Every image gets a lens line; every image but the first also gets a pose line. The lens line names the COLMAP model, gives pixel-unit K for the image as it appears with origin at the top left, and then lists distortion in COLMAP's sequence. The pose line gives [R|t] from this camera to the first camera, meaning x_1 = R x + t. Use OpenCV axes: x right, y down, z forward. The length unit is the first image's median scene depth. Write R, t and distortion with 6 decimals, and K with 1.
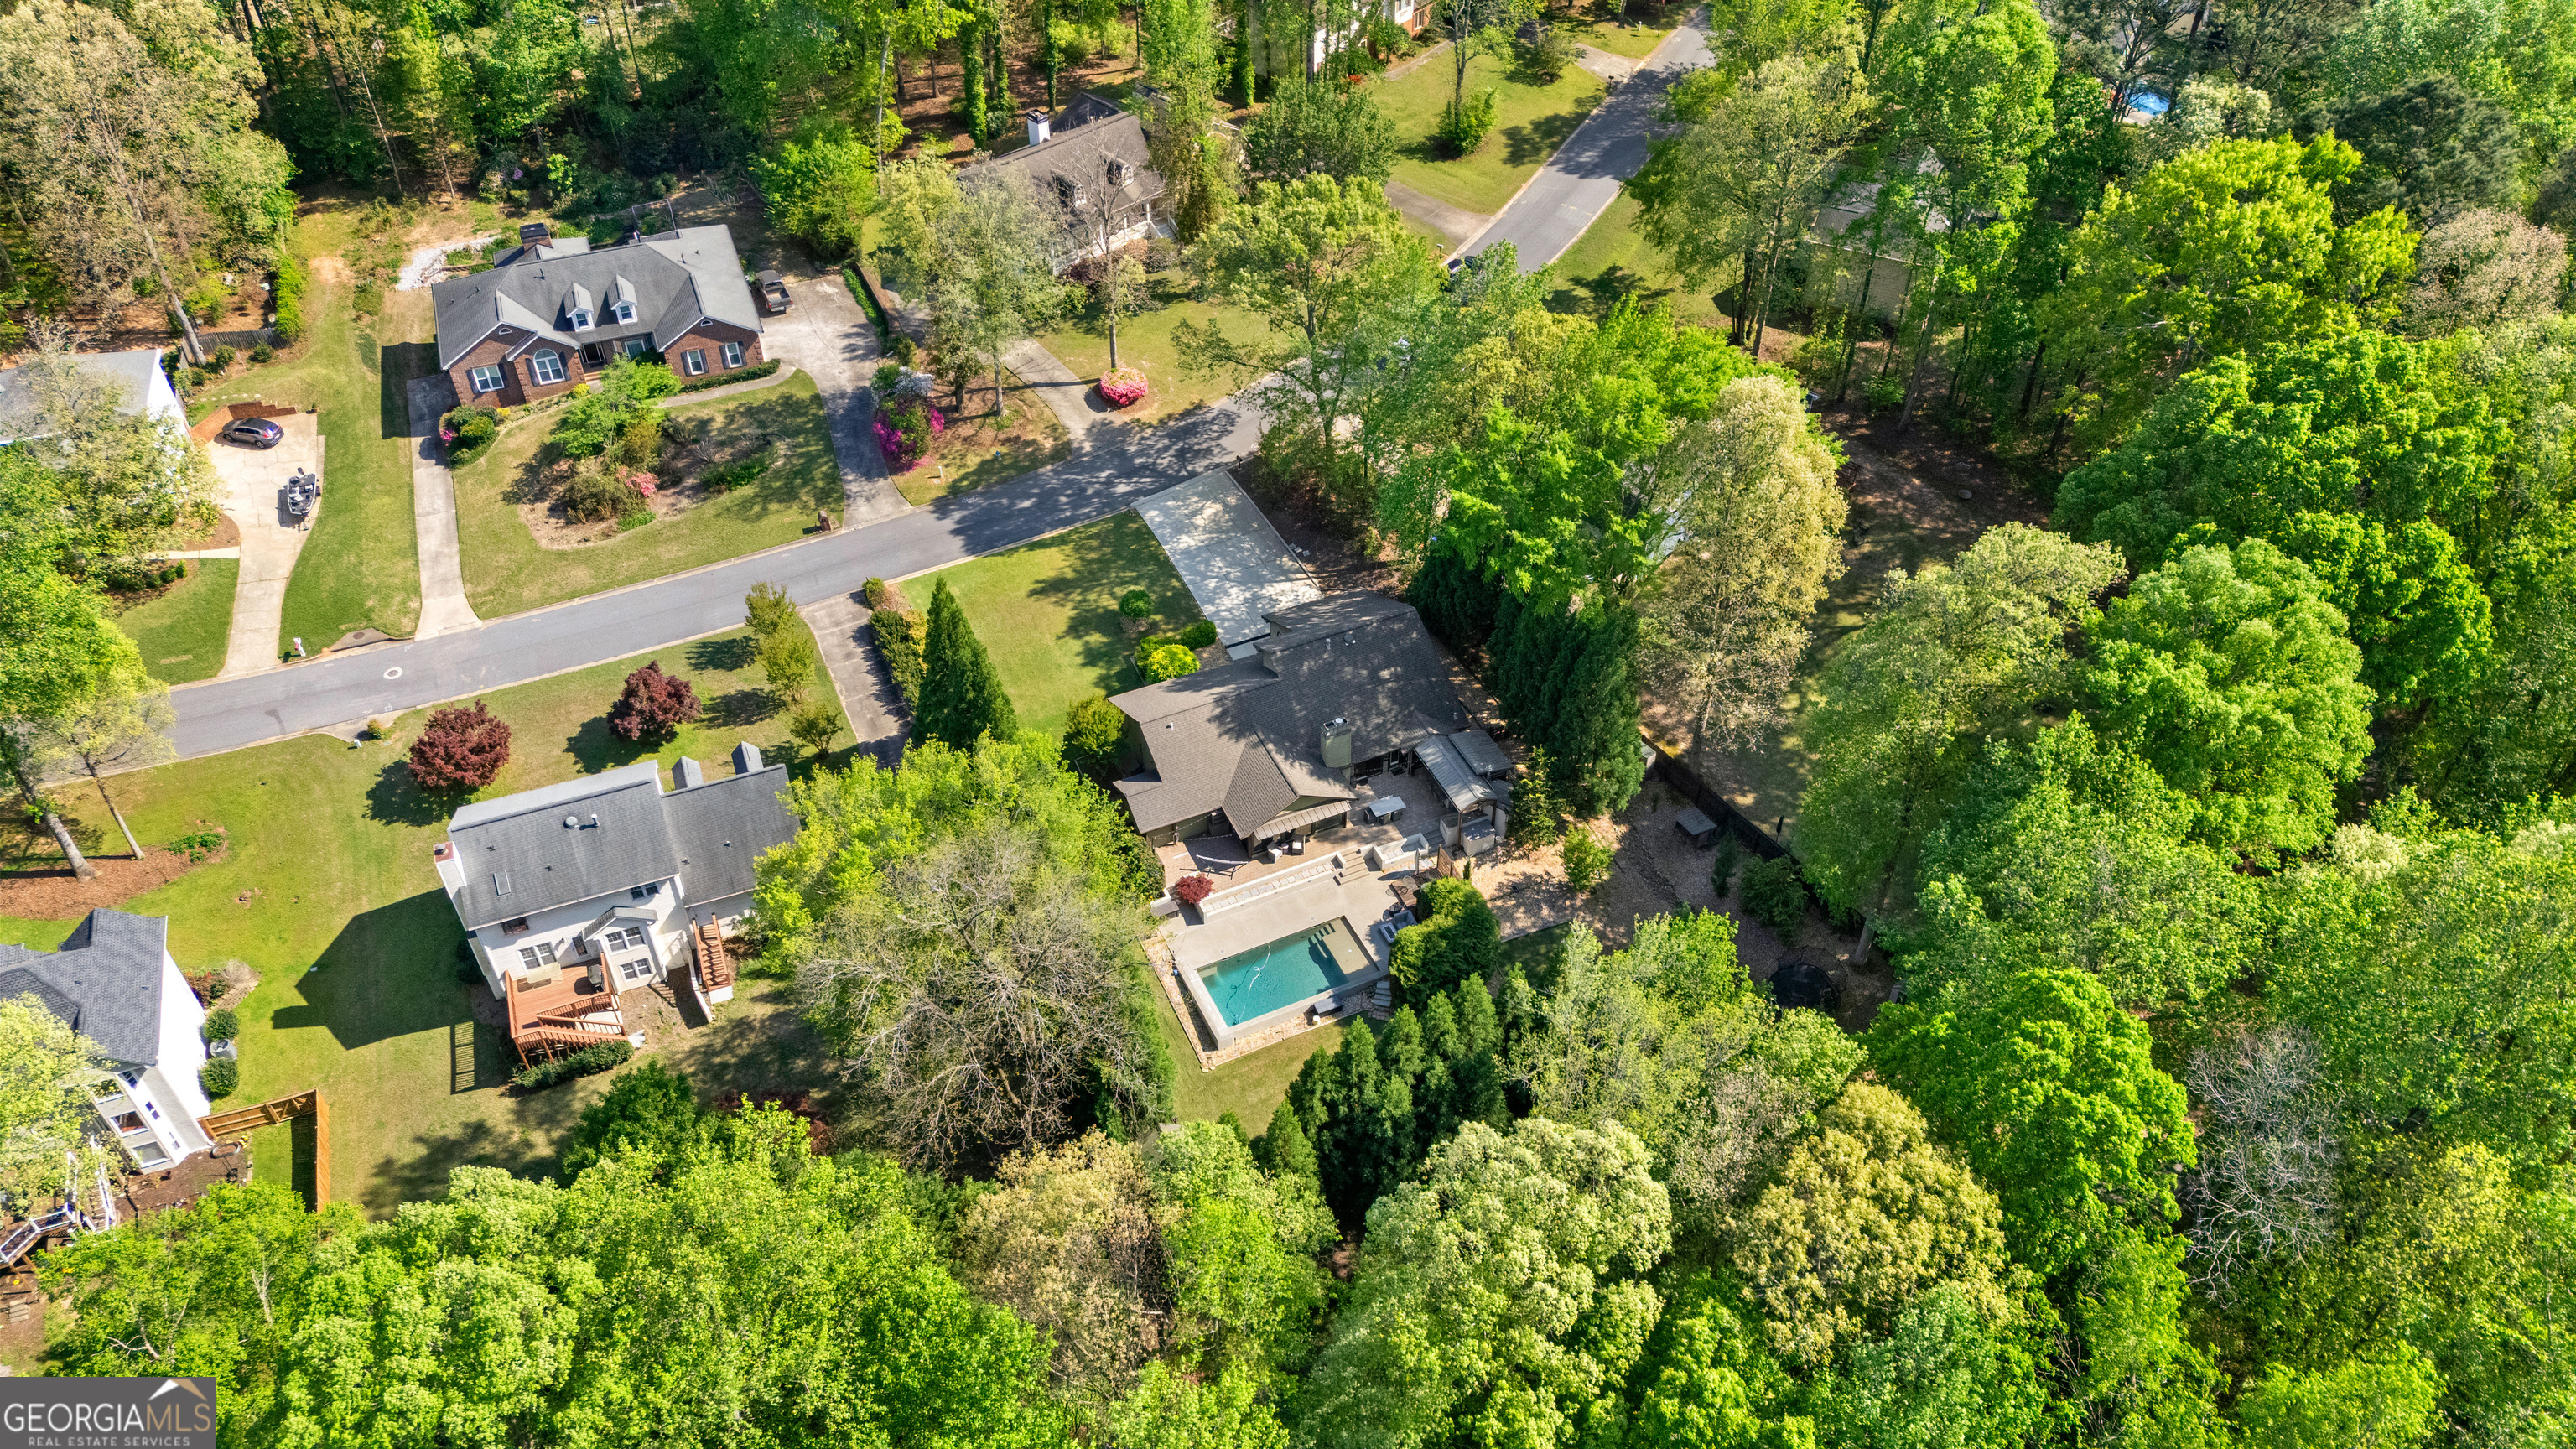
lens RADIAL K [[1912.6, 0, 1288.0], [0, 1912.6, 724.5], [0, 0, 1]] dist [0.083972, -0.066020]
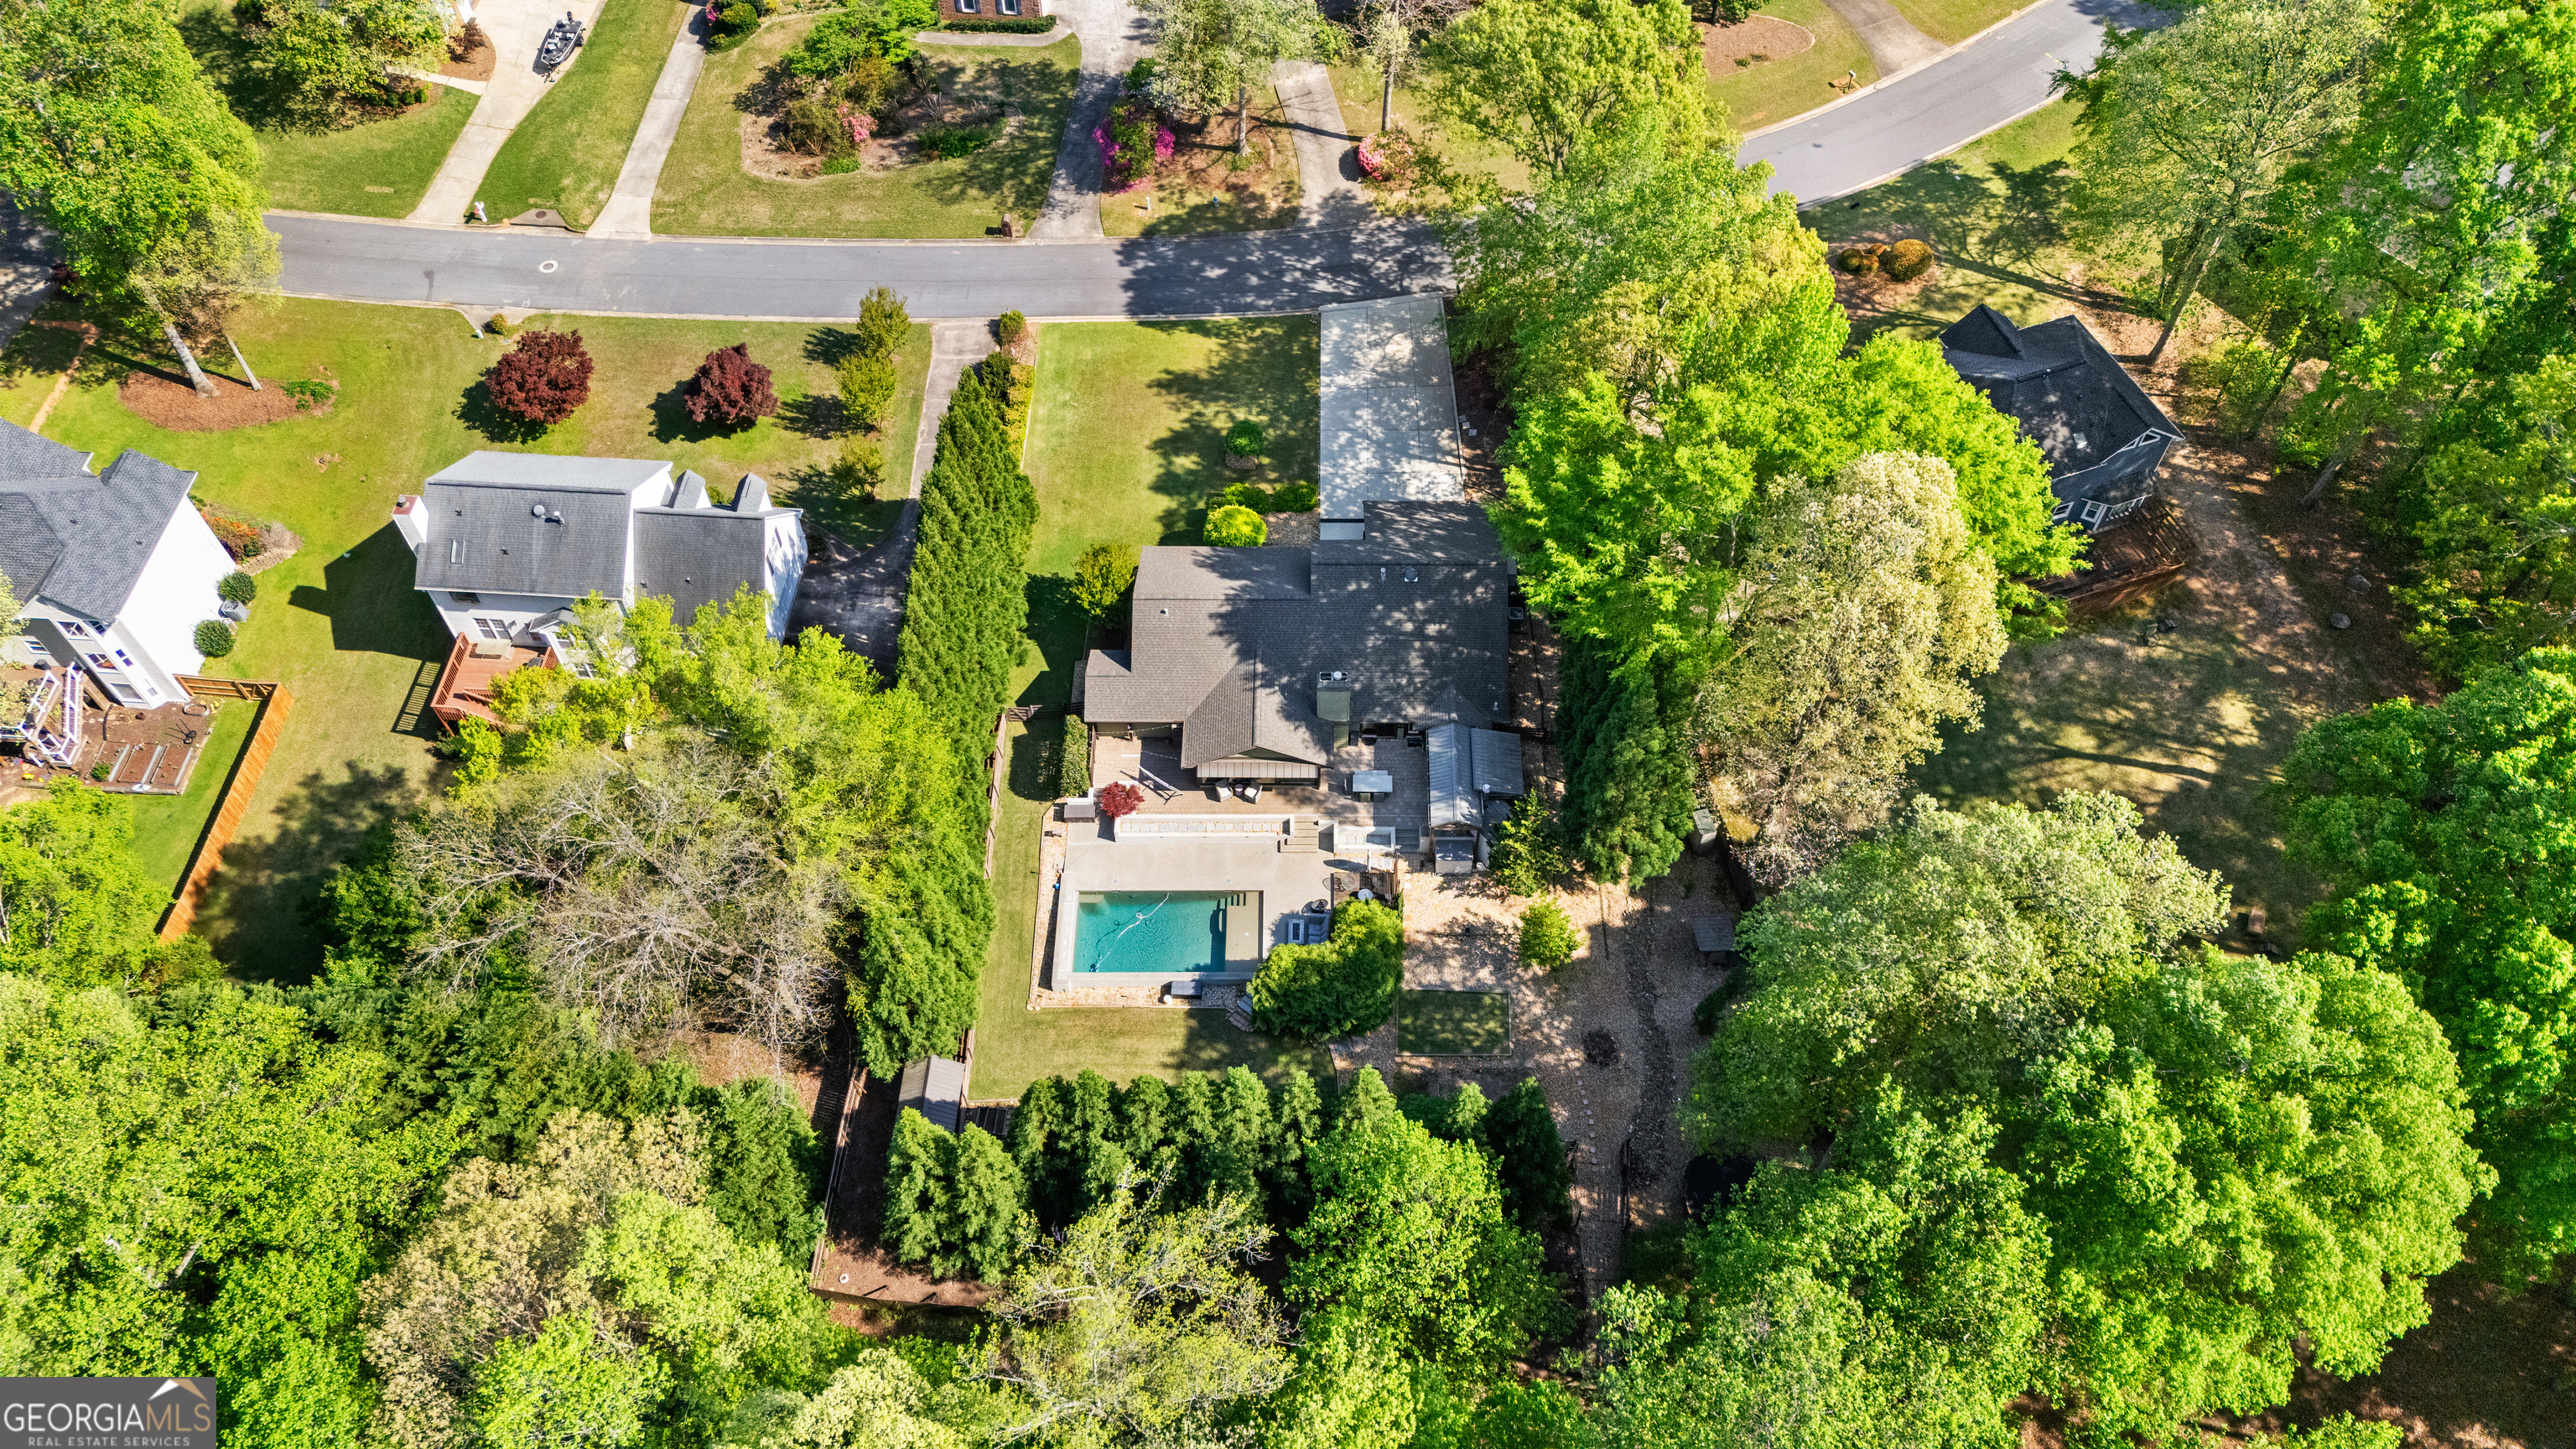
lens RADIAL K [[1939.6, 0, 1288.0], [0, 1939.6, 724.5], [0, 0, 1]] dist [0.055585, -0.000021]
pose [[0.903649, 0.345877, -0.252561, 0.211727], [-0.286659, 0.926616, 0.243331, -0.167978], [0.318189, -0.147488, 0.936484, 0.174155]]
